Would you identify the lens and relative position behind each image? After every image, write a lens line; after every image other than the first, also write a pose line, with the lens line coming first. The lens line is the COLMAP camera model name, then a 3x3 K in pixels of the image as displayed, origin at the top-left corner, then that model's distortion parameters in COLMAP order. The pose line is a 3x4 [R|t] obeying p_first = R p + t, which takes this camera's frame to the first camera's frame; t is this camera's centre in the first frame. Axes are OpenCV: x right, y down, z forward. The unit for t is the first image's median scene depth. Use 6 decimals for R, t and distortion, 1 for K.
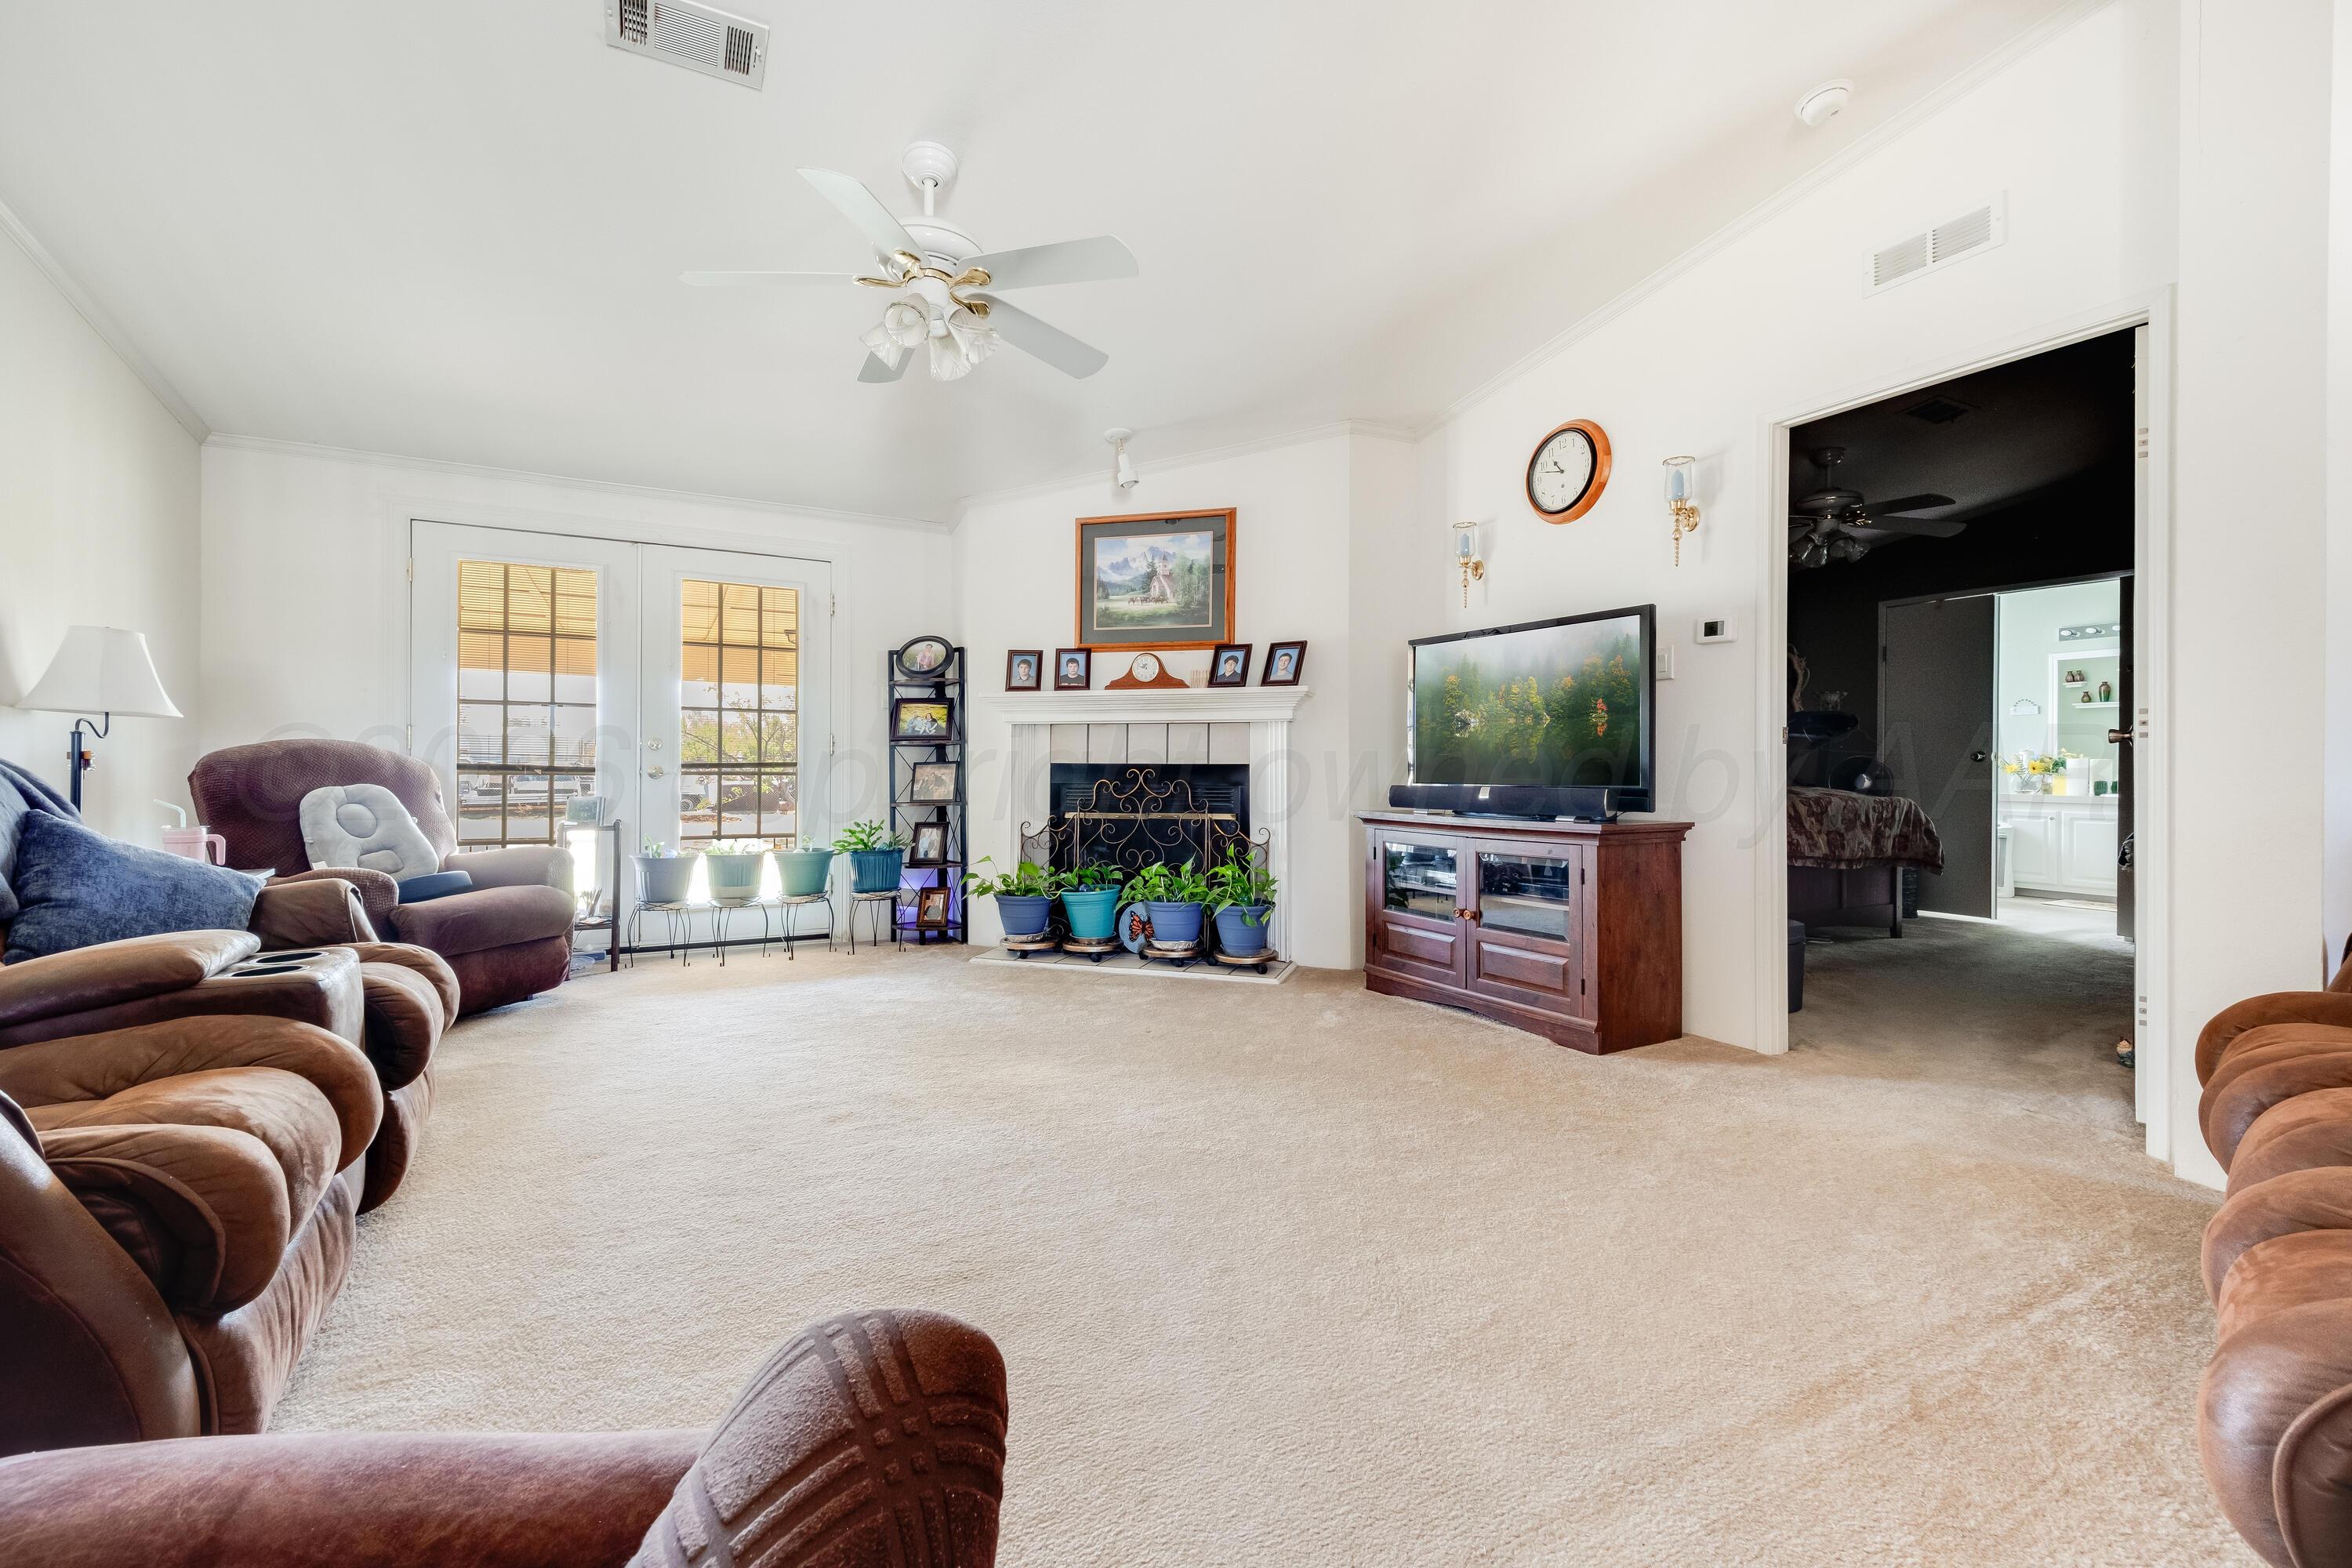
lens RADIAL K [[998.9, 0, 1171.4], [0, 998.9, 797.5], [0, 0, 1]] dist [0.003289, -0.005778]
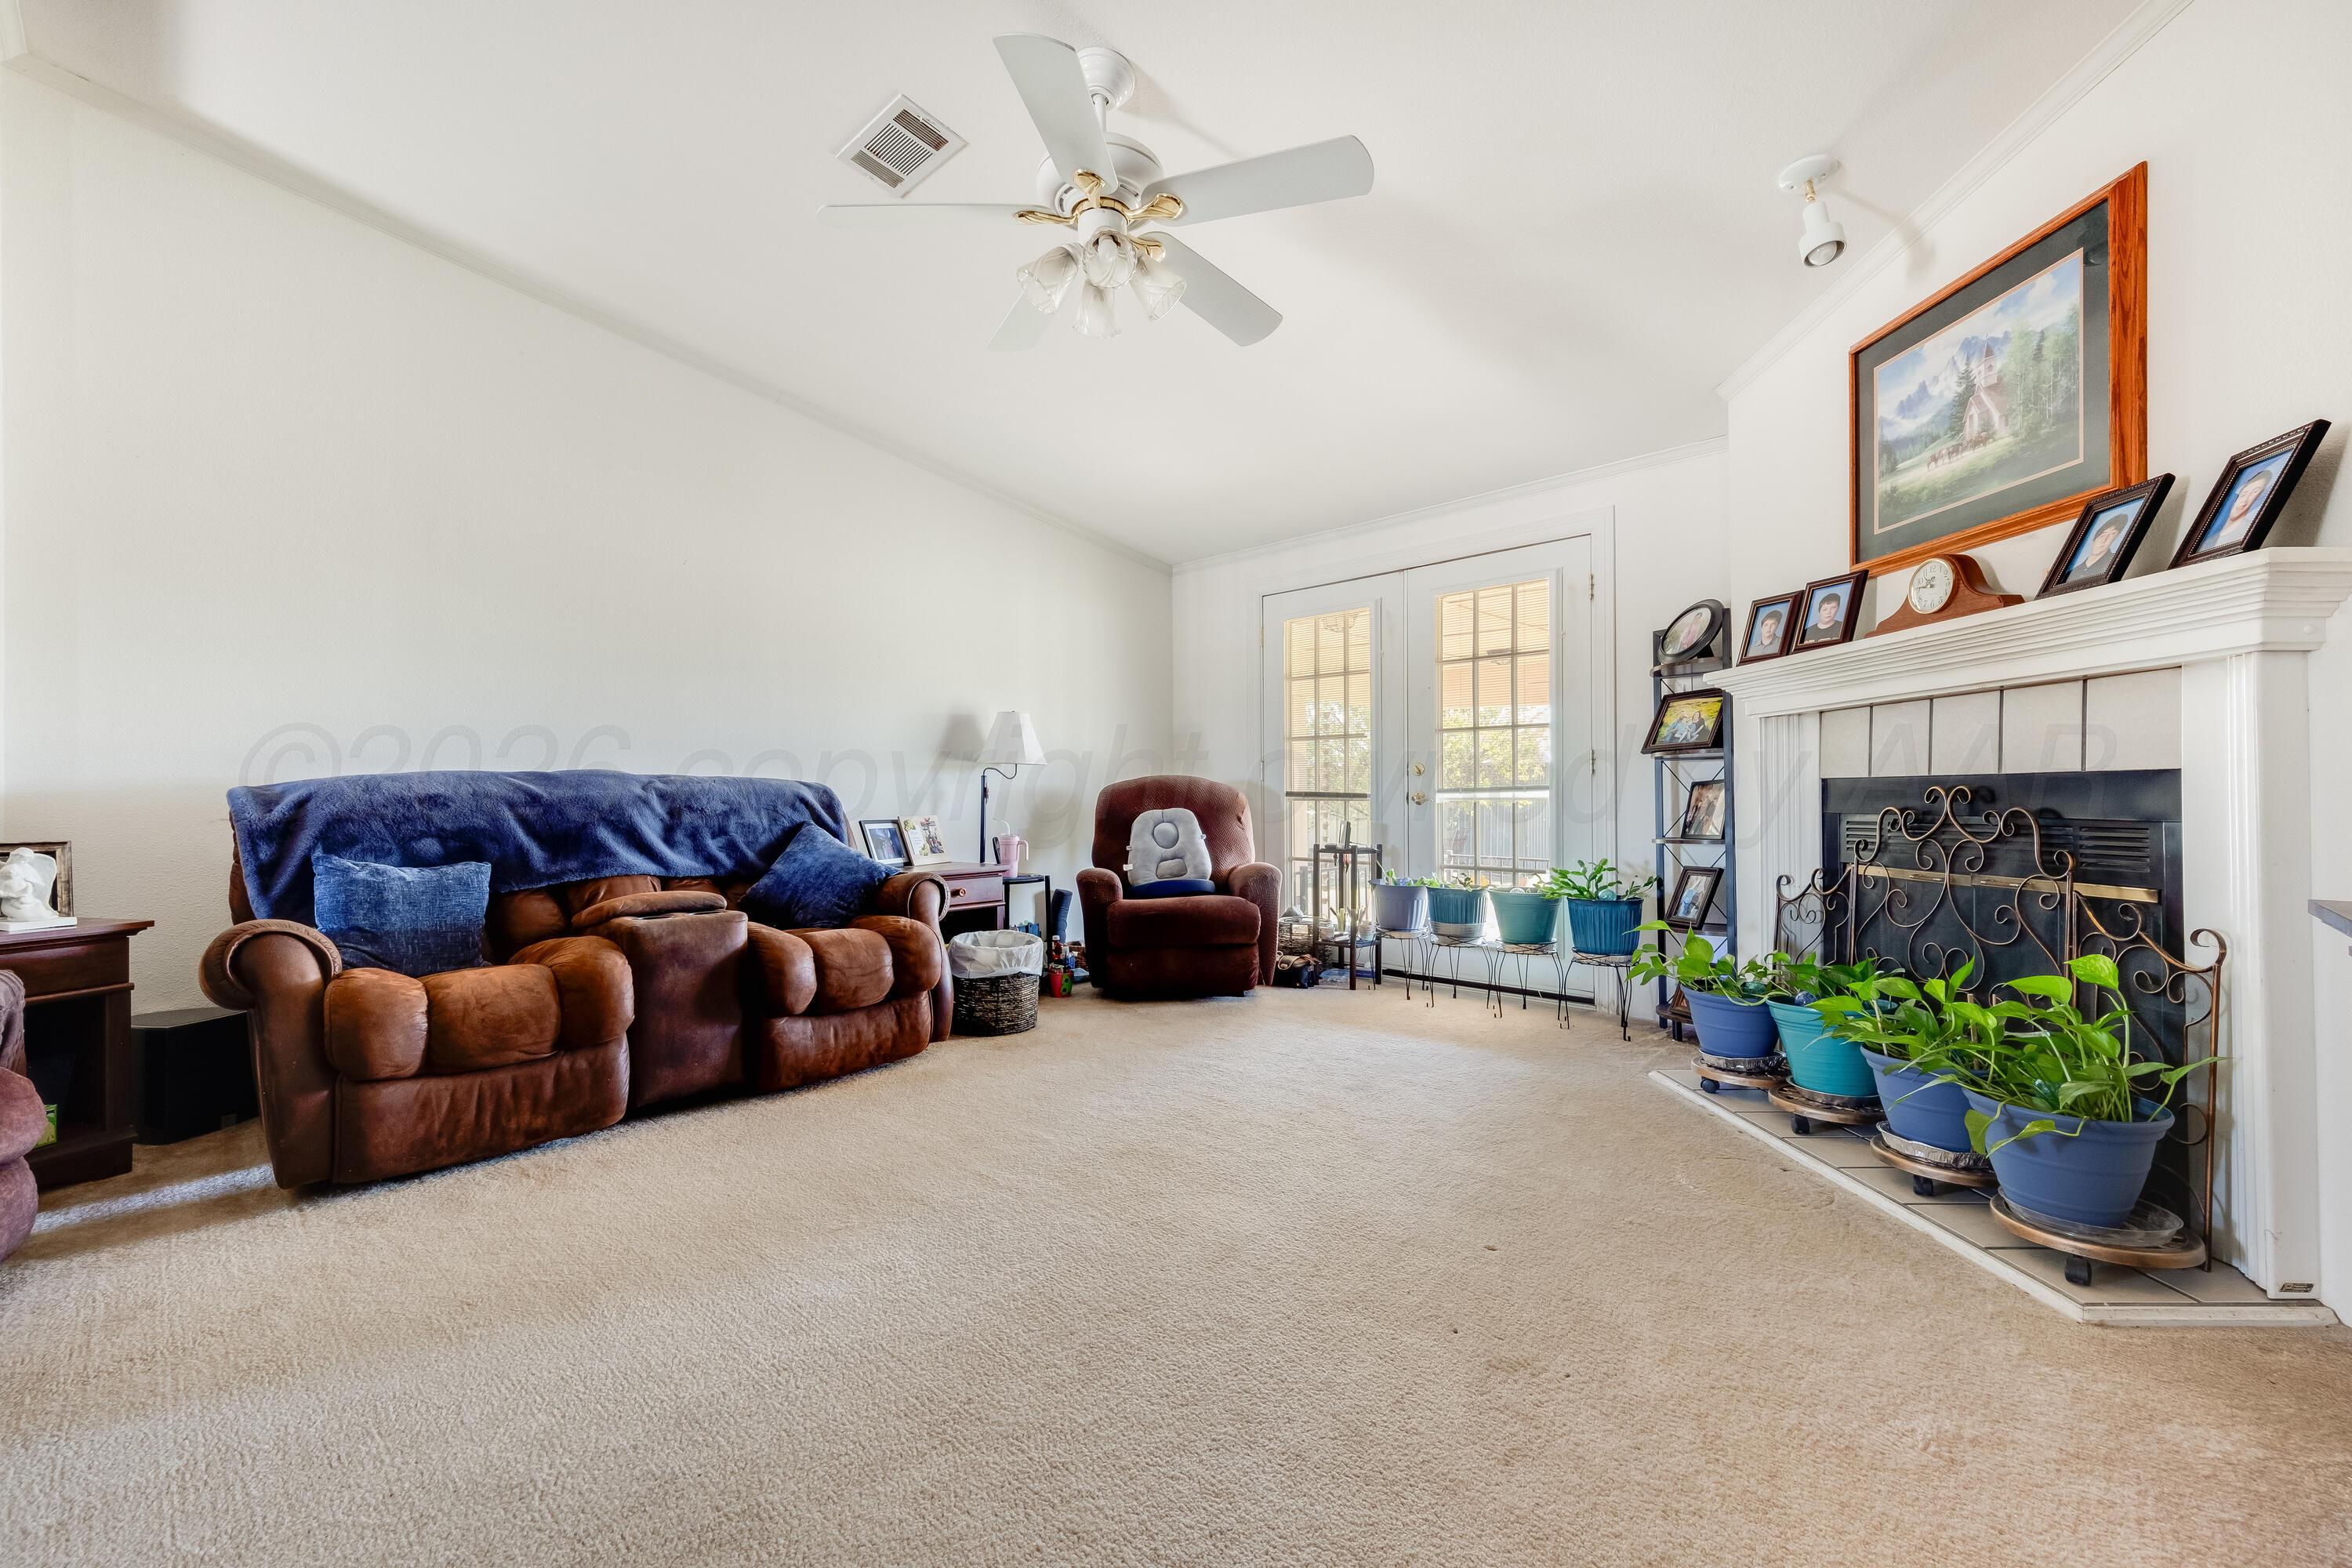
lens RADIAL K [[968.1, 0, 1161.8], [0, 968.1, 800.7], [0, 0, 1]] dist [0.009658, -0.006299]
pose [[0.302515, -0.003133, -0.953139, 0.320904], [-0.019169, 0.999772, -0.009370, -0.008639], [0.952952, 0.021105, 0.302386, 0.475254]]
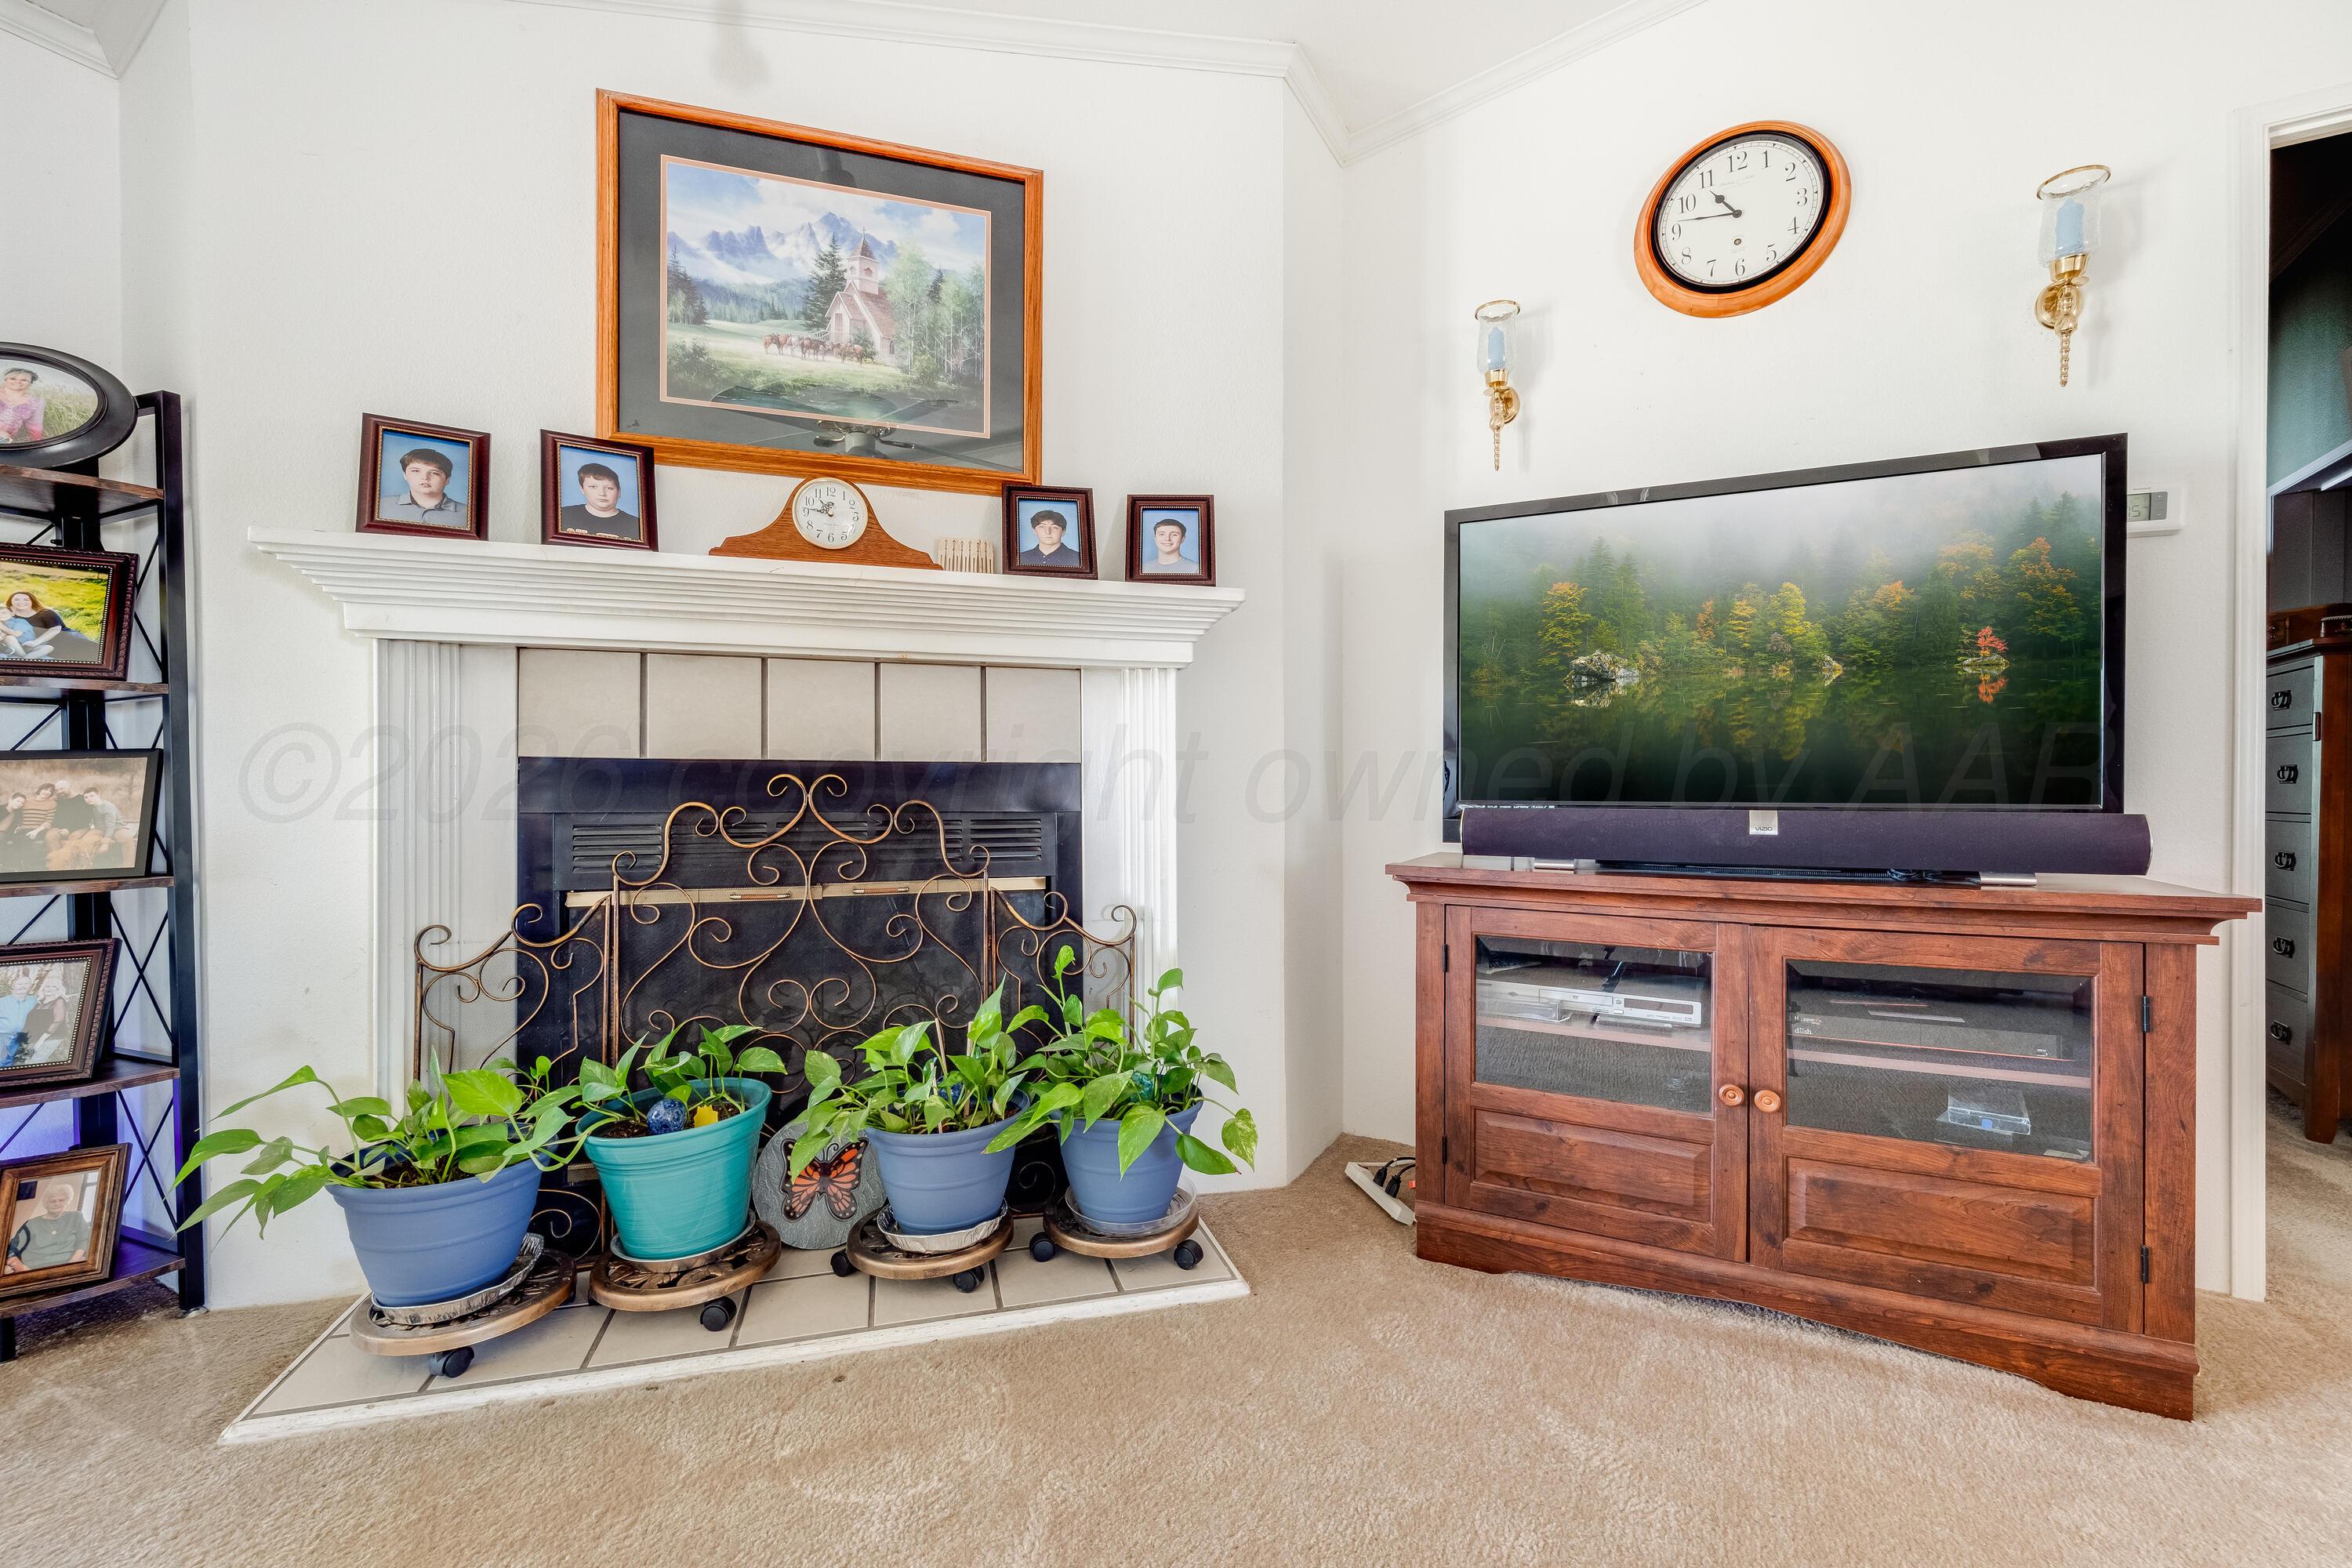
lens RADIAL K [[968.1, 0, 1161.8], [0, 968.1, 800.7], [0, 0, 1]] dist [0.009658, -0.006299]
pose [[0.835605, -0.012231, 0.549194, -0.124596], [0.017413, 0.999839, -0.004228, -0.013925], [-0.549054, 0.013096, 0.835684, 0.607449]]
